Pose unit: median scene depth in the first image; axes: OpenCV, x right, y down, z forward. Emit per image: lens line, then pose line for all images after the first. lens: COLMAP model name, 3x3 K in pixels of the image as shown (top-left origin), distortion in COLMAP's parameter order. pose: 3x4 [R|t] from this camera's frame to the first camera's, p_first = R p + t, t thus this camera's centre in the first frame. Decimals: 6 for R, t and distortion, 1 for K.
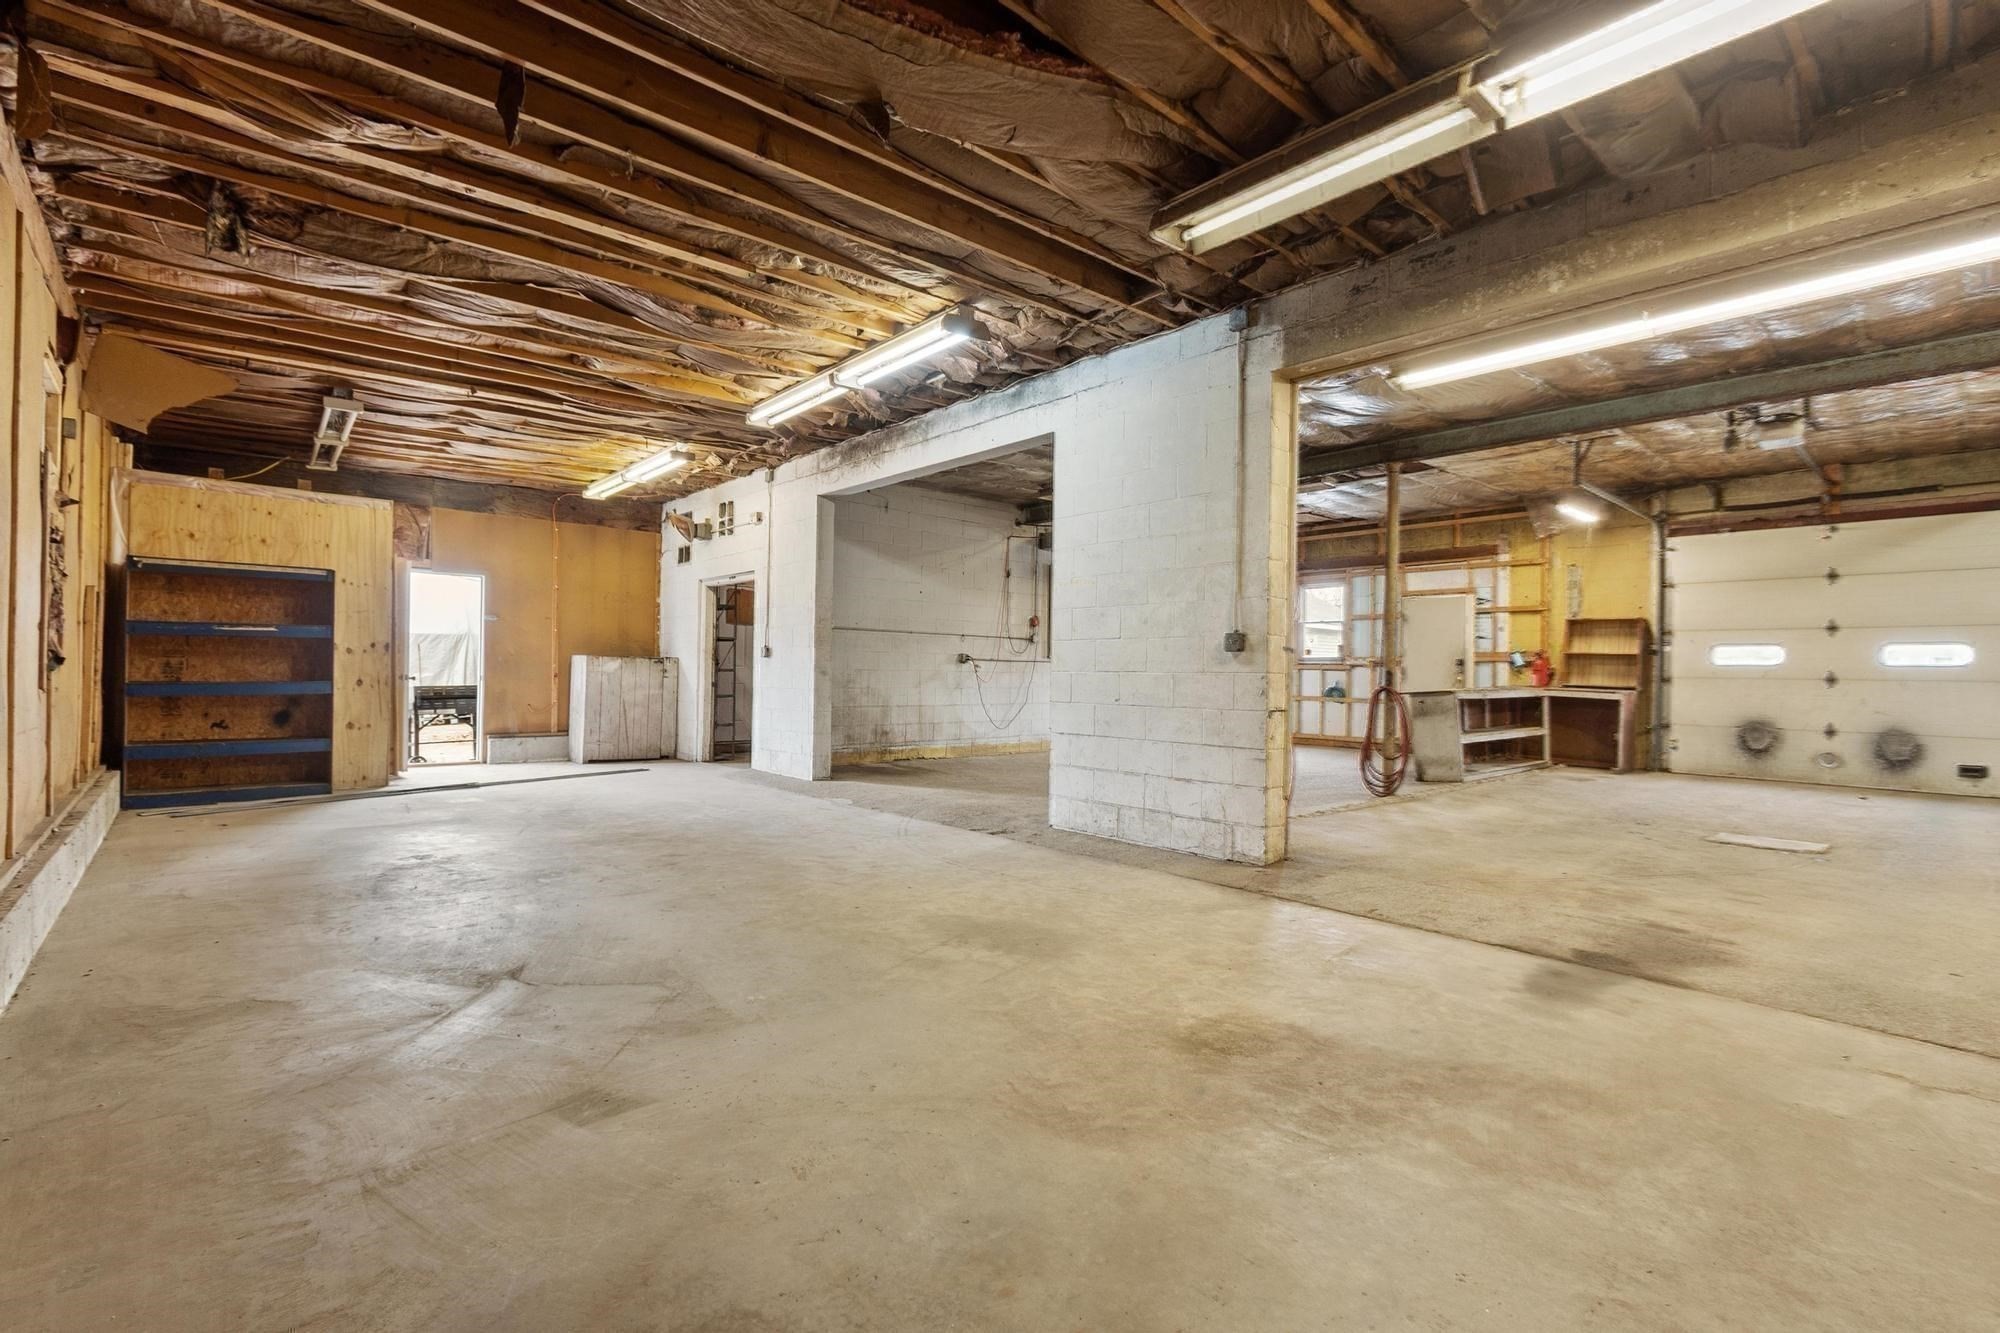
lens RADIAL K [[881.9, 0, 1000.0], [0, 881.9, 666.5], [0, 0, 1]] dist [0.011517, -0.006538]
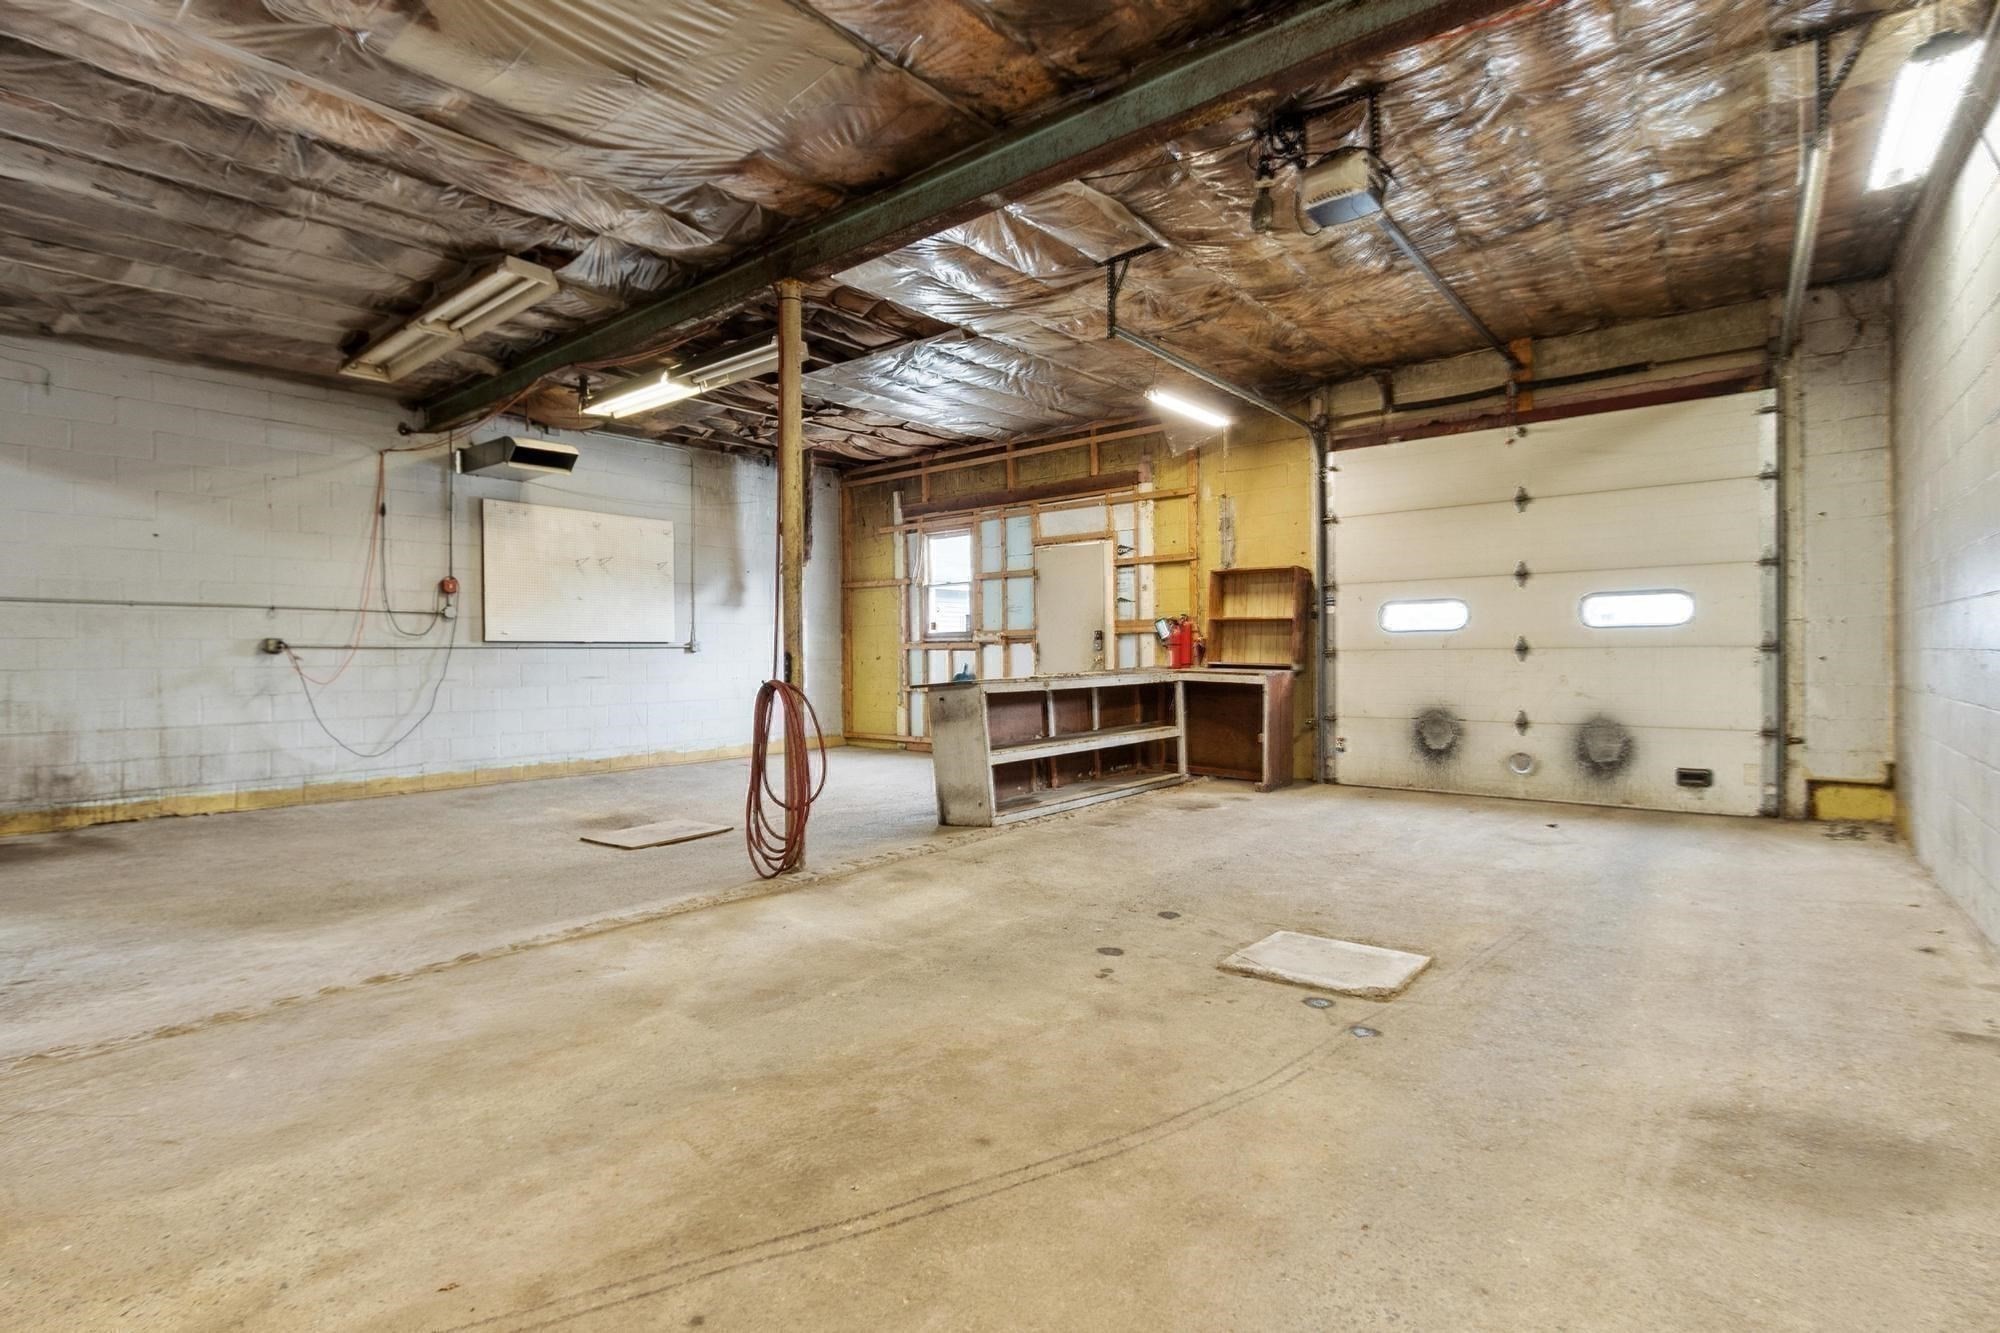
lens RADIAL K [[929.0, 0, 1000.0], [0, 929.0, 666.5], [0, 0, 1]] dist [-0.002715, -0.000241]
pose [[0.987814, -0.026324, 0.153396, 0.373896], [0.023396, 0.999509, 0.020866, 0.003536], [-0.153869, -0.017023, 0.987945, 0.304521]]
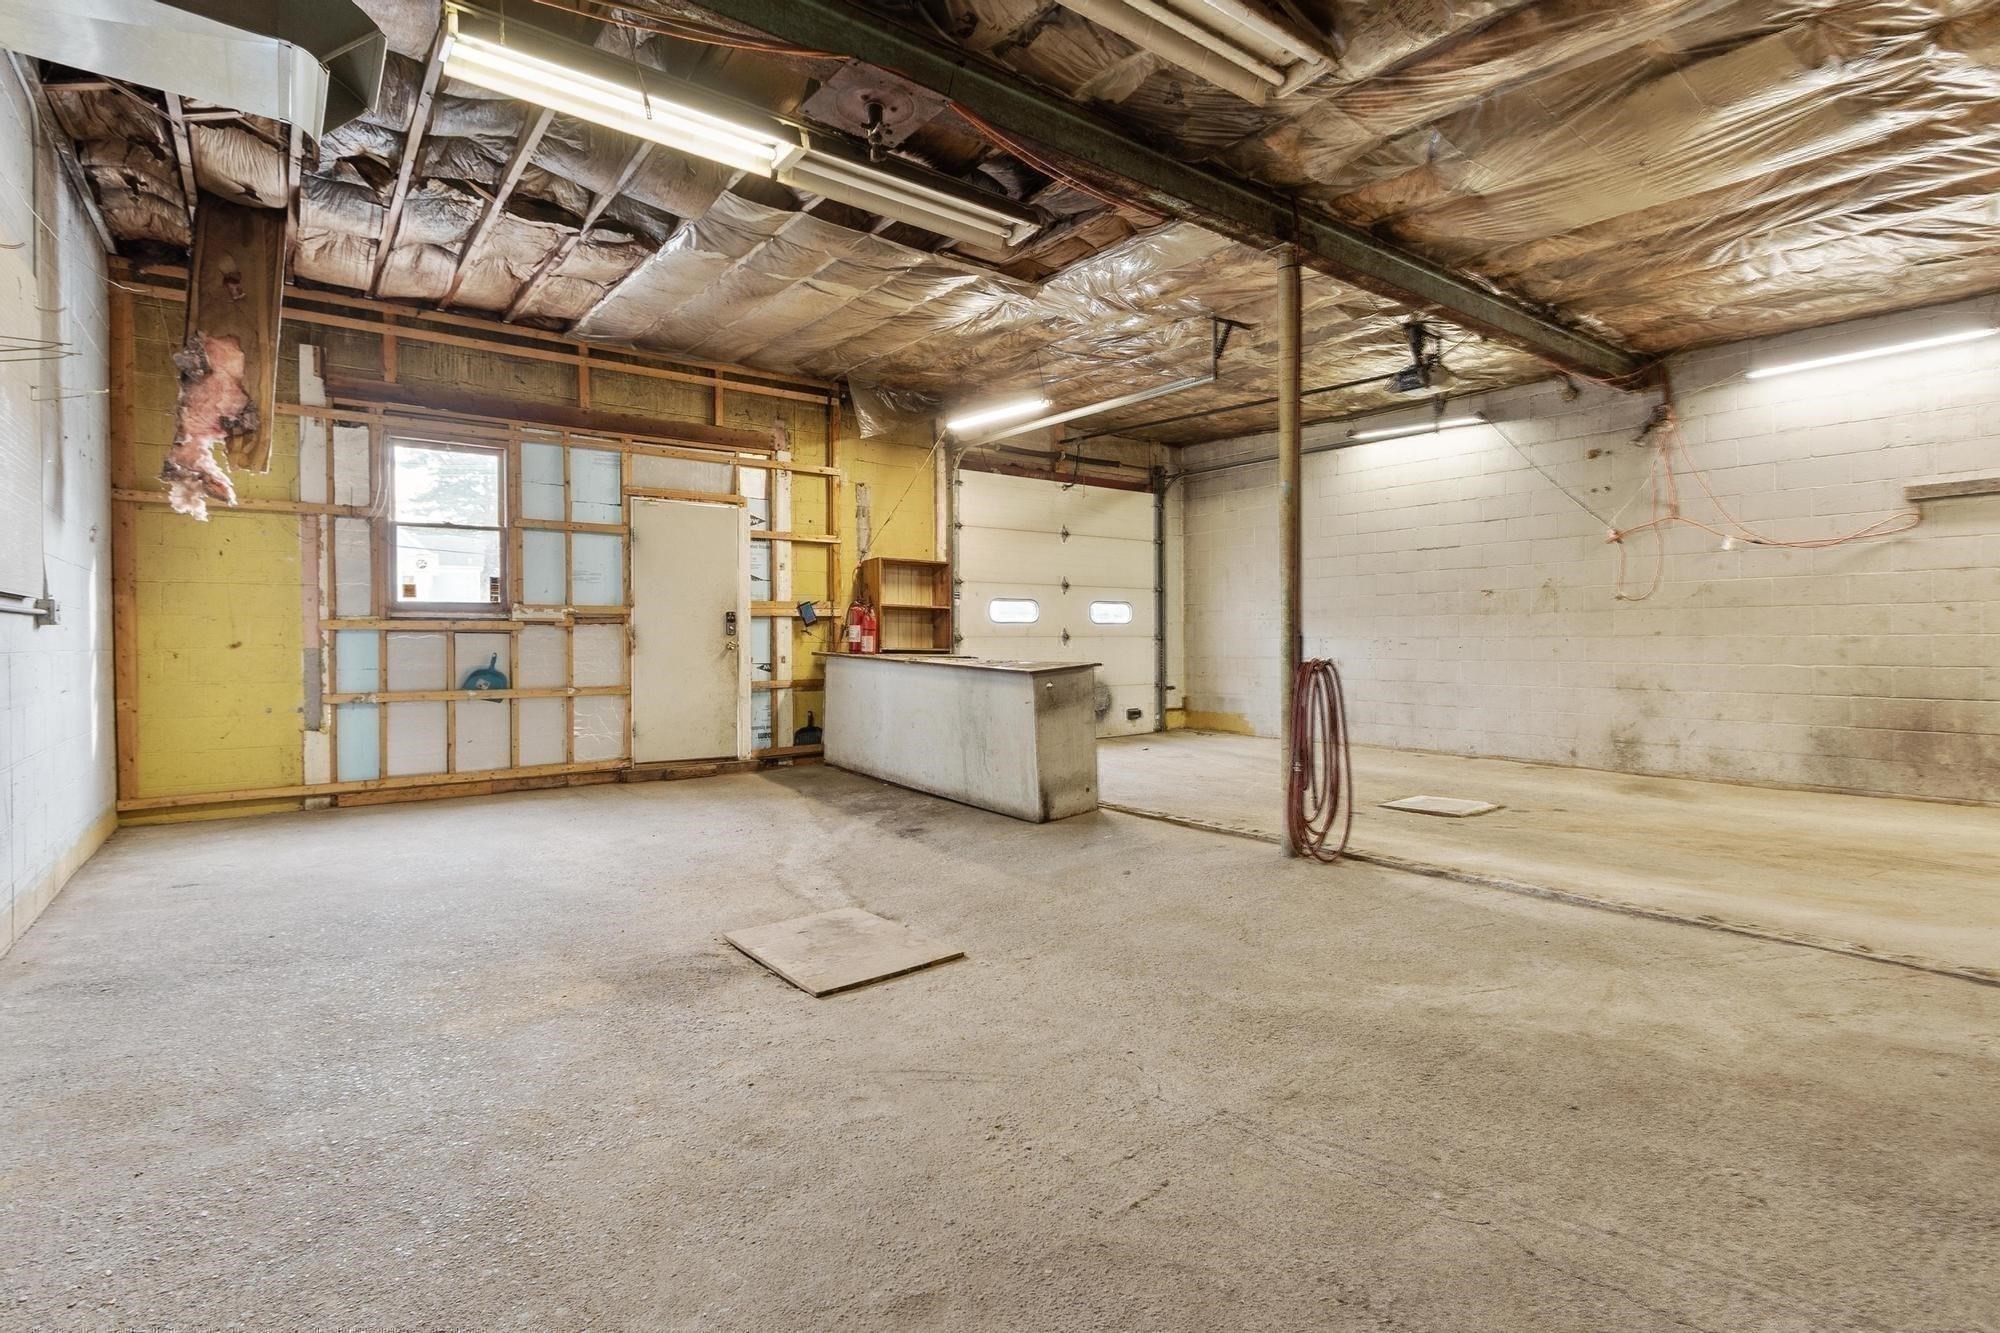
lens RADIAL K [[947.4, 0, 990.7], [0, 947.4, 639.7], [0, 0, 1]] dist [-0.000189, 0.000014]
pose [[0.091038, -0.016928, 0.995704, -0.129288], [-0.000620, 0.999854, 0.017055, -0.000191], [-0.995847, -0.002170, 0.091014, 0.879543]]
